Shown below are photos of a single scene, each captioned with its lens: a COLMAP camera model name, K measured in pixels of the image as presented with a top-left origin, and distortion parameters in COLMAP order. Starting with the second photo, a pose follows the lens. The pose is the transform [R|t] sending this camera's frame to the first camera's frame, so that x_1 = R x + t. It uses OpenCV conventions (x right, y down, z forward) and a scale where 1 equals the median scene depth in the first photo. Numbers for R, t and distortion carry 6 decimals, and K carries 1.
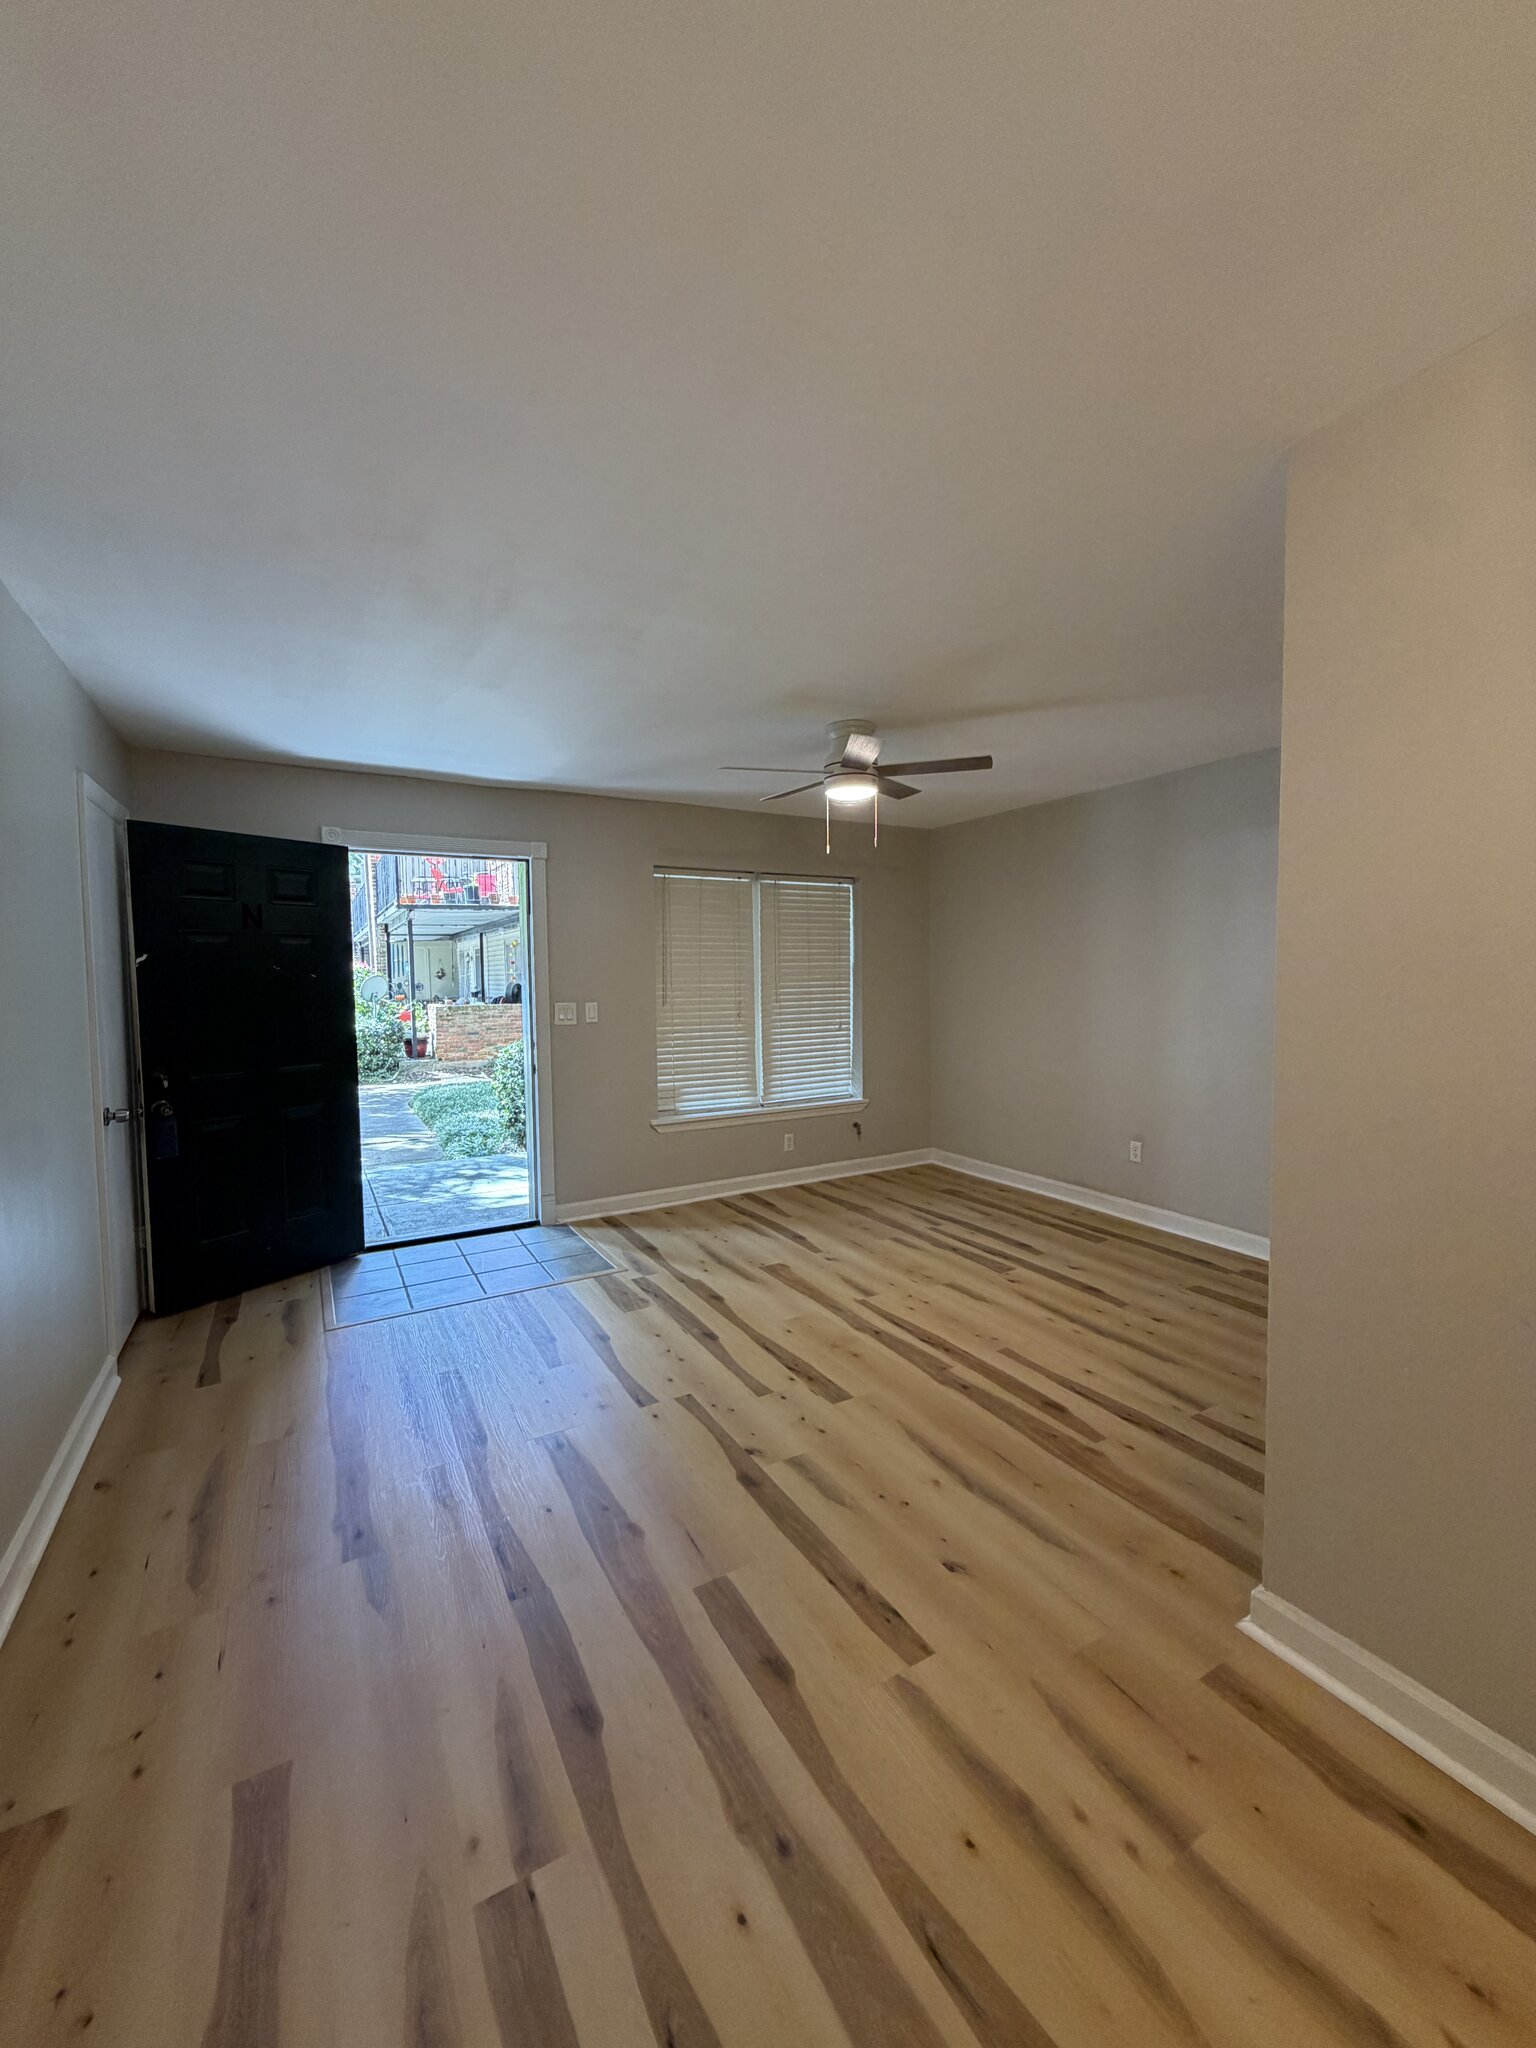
lens RADIAL K [[821.0, 0, 775.2], [0, 821.0, 1009.4], [0, 0, 1]] dist [-0.000271, 0.000591]
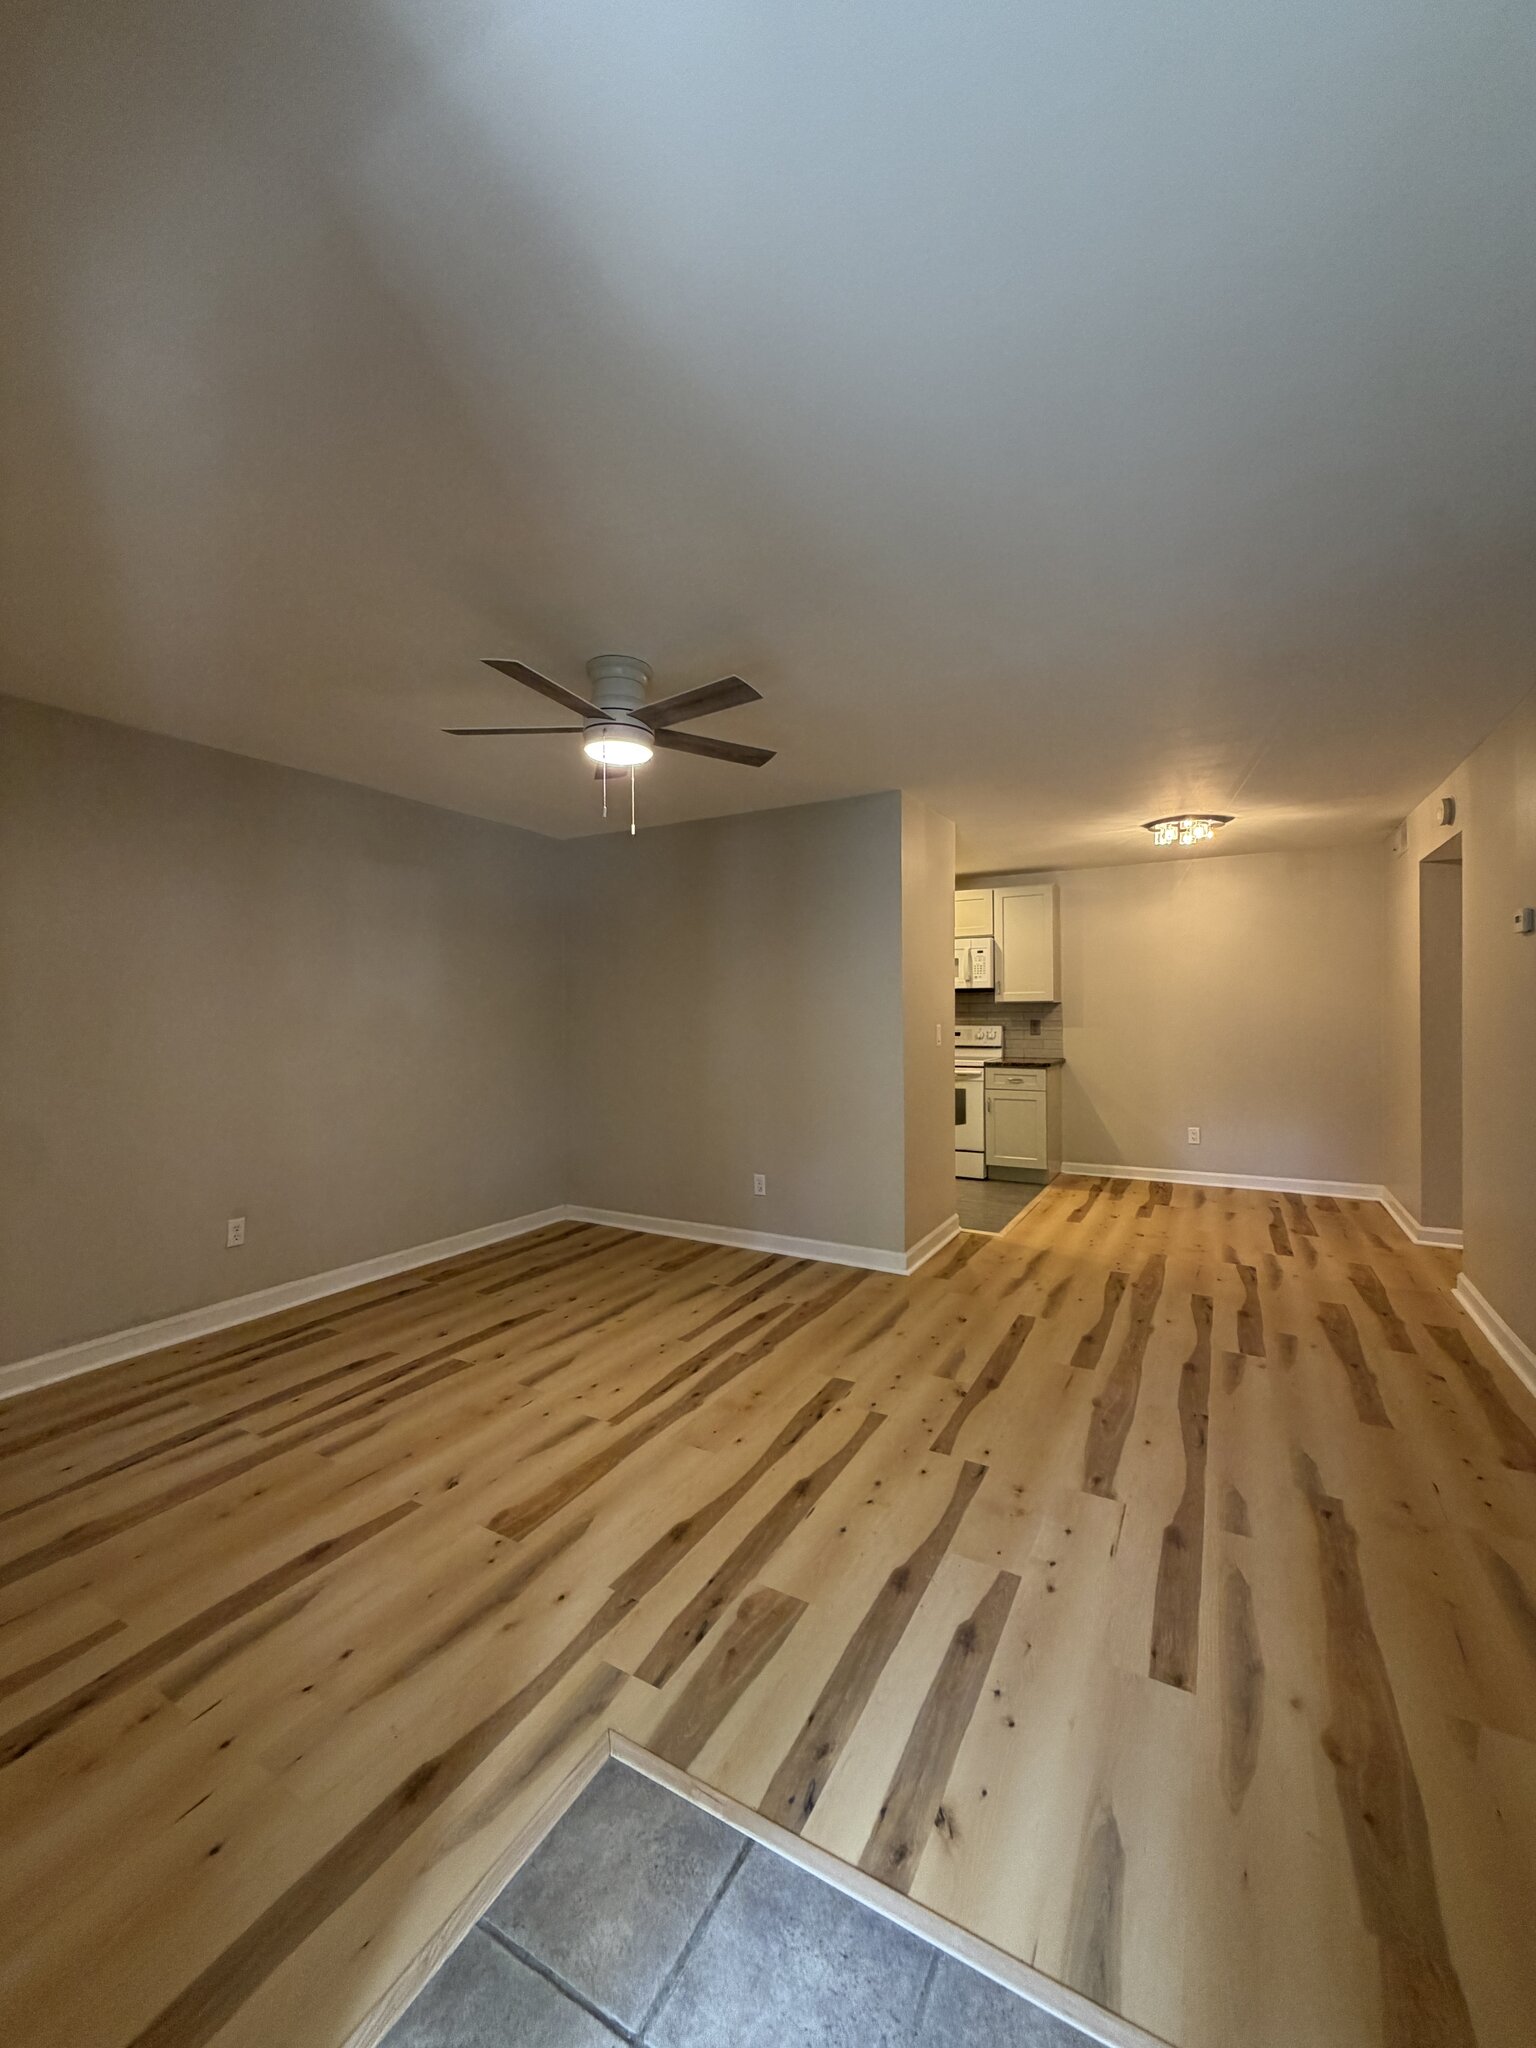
lens RADIAL K [[821.0, 0, 771.0], [0, 821.0, 1011.6], [0, 0, 1]] dist [-0.000271, 0.000591]
pose [[-0.515259, 0.014516, 0.856911, -0.742973], [0.049996, 0.998663, 0.013146, -0.024928], [-0.855575, 0.049616, -0.515296, 1.499115]]
